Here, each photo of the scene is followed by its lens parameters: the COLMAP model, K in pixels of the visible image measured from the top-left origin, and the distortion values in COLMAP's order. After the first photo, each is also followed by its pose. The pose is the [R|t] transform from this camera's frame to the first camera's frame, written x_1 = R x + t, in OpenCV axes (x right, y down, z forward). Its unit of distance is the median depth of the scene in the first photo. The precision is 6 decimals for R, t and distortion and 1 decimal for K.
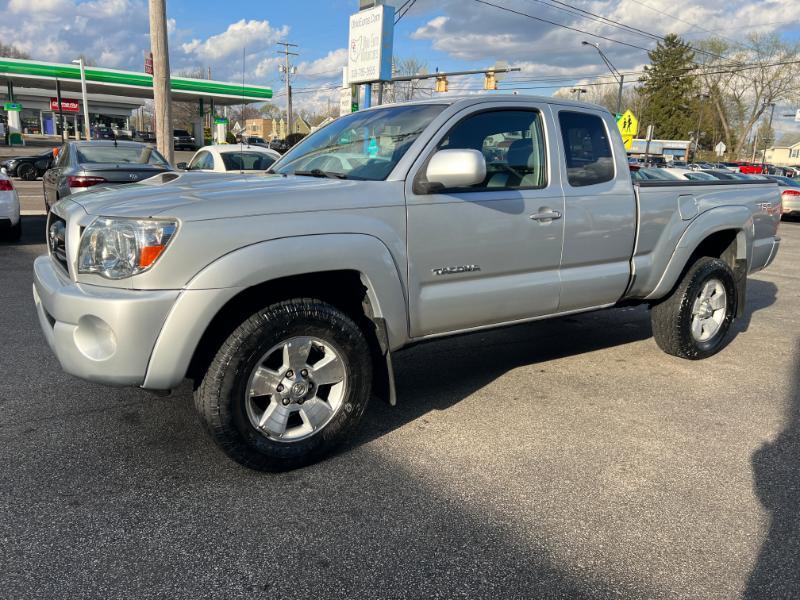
lens RADIAL K [[600.8, 0, 403.5], [0, 600.8, 299.8], [0, 0, 1]] dist [0.052126, -0.063988]
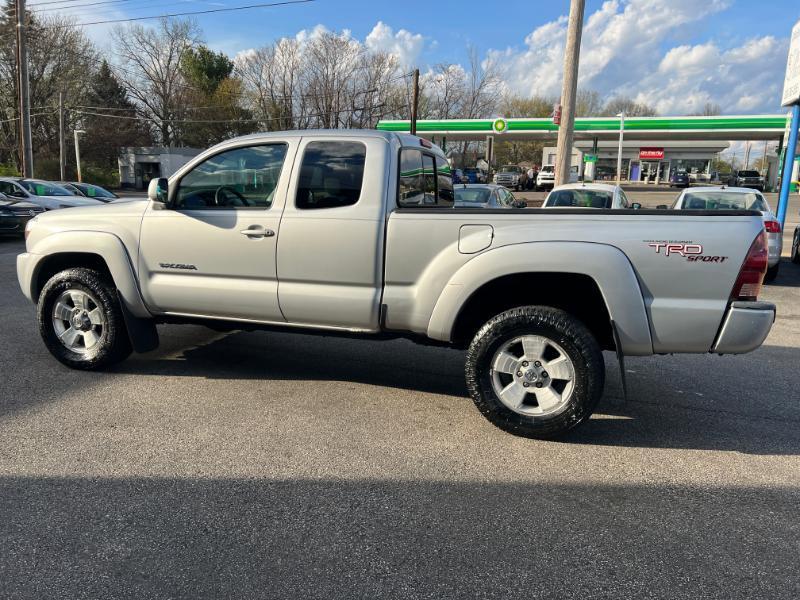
lens RADIAL K [[602.4, 0, 404.0], [0, 602.4, 304.6], [0, 0, 1]] dist [0.045595, -0.057336]
pose [[0.597283, 0.128518, -0.791667, 0.319770], [-0.177657, 0.983758, 0.025666, -0.019603], [0.782107, 0.125316, 0.610413, 0.124918]]
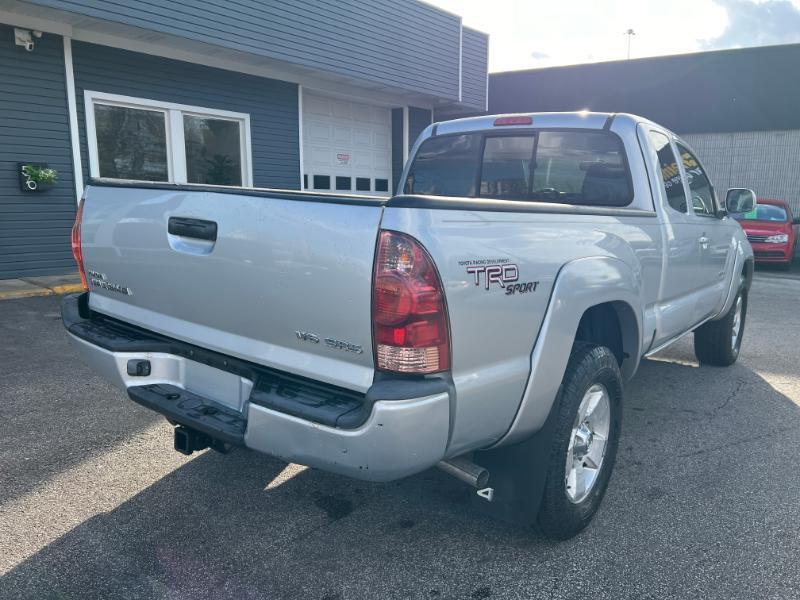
lens RADIAL K [[600.8, 0, 403.5], [0, 600.8, 299.8], [0, 0, 1]] dist [0.052126, -0.063988]
pose [[-0.948965, -0.003674, -0.315359, 0.188454], [-0.121930, 0.926454, 0.356112, -0.109765], [0.290857, 0.376390, -0.879621, 0.541792]]
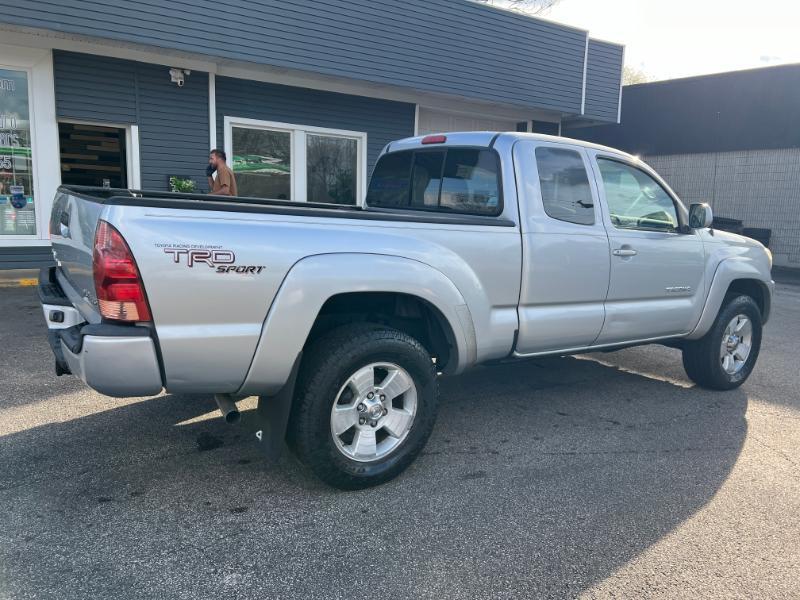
lens RADIAL K [[599.3, 0, 404.1], [0, 599.3, 293.4], [0, 0, 1]] dist [0.047042, -0.054039]
pose [[-0.997006, -0.075572, -0.016344, 0.082757], [-0.076403, 0.930475, 0.358301, -0.127043], [-0.011870, 0.358477, -0.933463, 0.594195]]
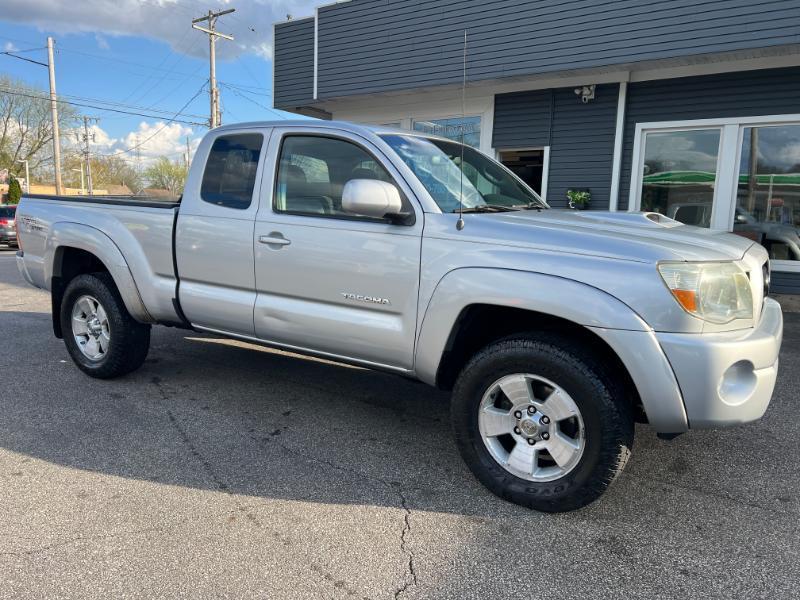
lens RADIAL K [[600.8, 0, 403.5], [0, 600.8, 299.8], [0, 0, 1]] dist [0.052126, -0.063988]
pose [[-0.386345, -0.188691, 0.902847, -0.251728], [0.164839, 0.948967, 0.268868, -0.089135], [-0.907505, 0.252700, -0.335525, 0.378633]]
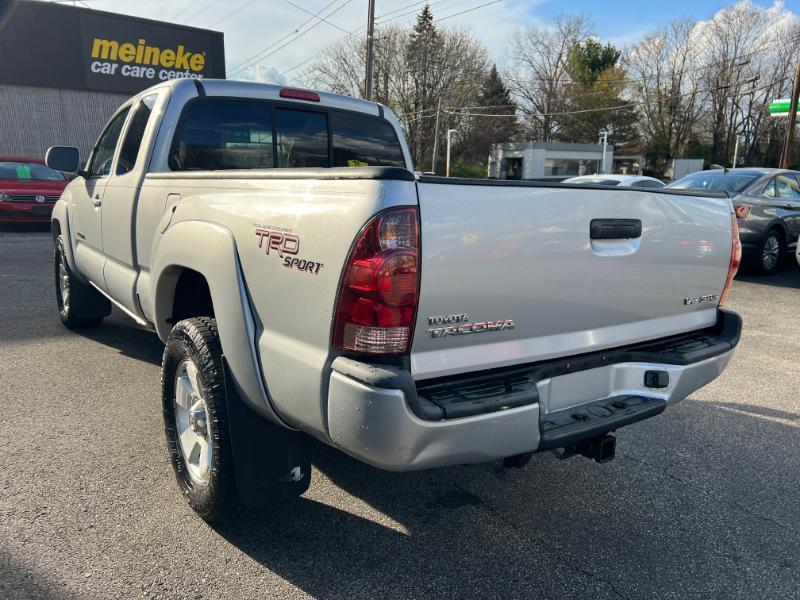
lens RADIAL K [[601.5, 0, 401.7], [0, 601.5, 305.6], [0, 0, 1]] dist [0.049808, -0.062464]
pose [[0.023526, 0.176835, -0.983959, 0.318785], [-0.245014, 0.955235, 0.165814, -0.065314], [0.969234, 0.237183, 0.065800, 0.355415]]
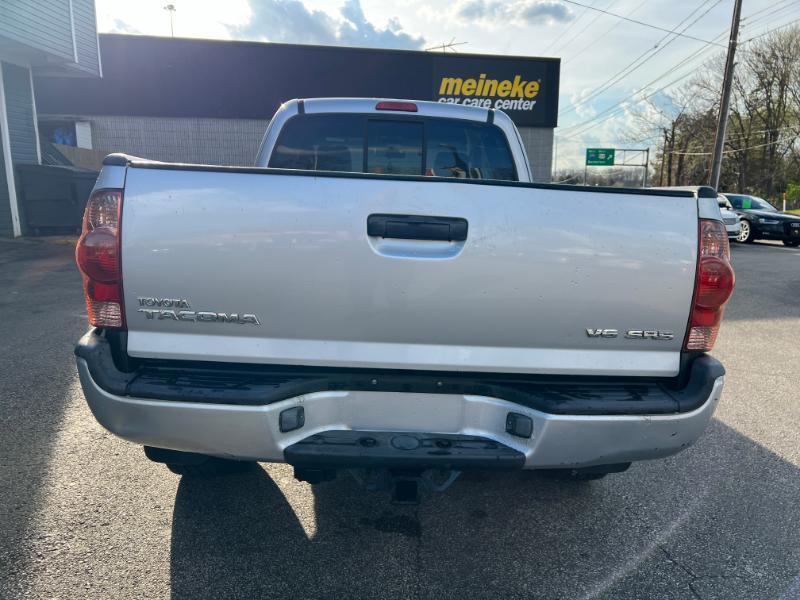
lens RADIAL K [[601.5, 0, 401.7], [0, 601.5, 305.6], [0, 0, 1]] dist [0.049808, -0.062464]
pose [[-0.531316, 0.111675, -0.839781, 0.283883], [-0.228255, 0.935746, 0.268849, -0.085861], [0.815845, 0.334528, -0.471686, 0.457170]]
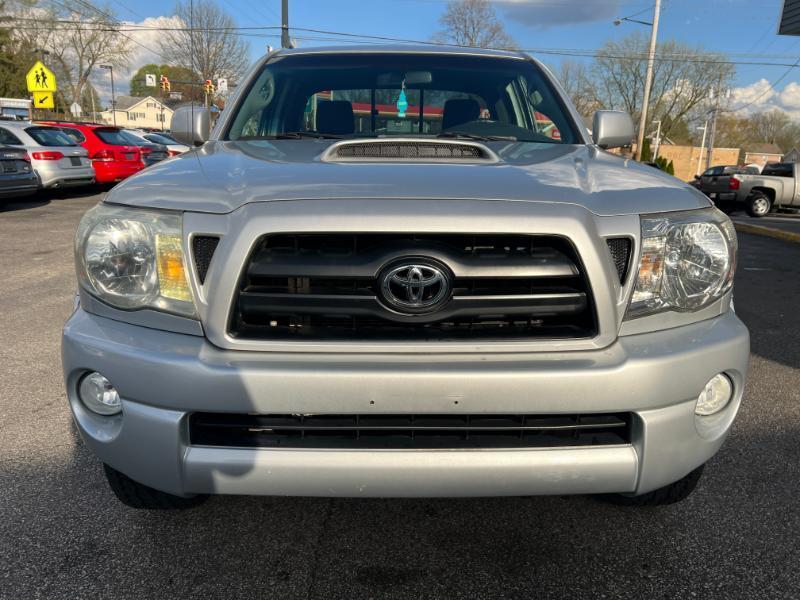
lens RADIAL K [[602.5, 0, 400.0], [0, 602.5, 300.0], [0, 0, 1]] dist [0.052422, -0.065353]
pose [[0.548590, -0.225018, 0.805243, -0.192429], [0.177049, 0.972527, 0.151145, -0.032391], [-0.817131, 0.059651, 0.573358, 0.147647]]
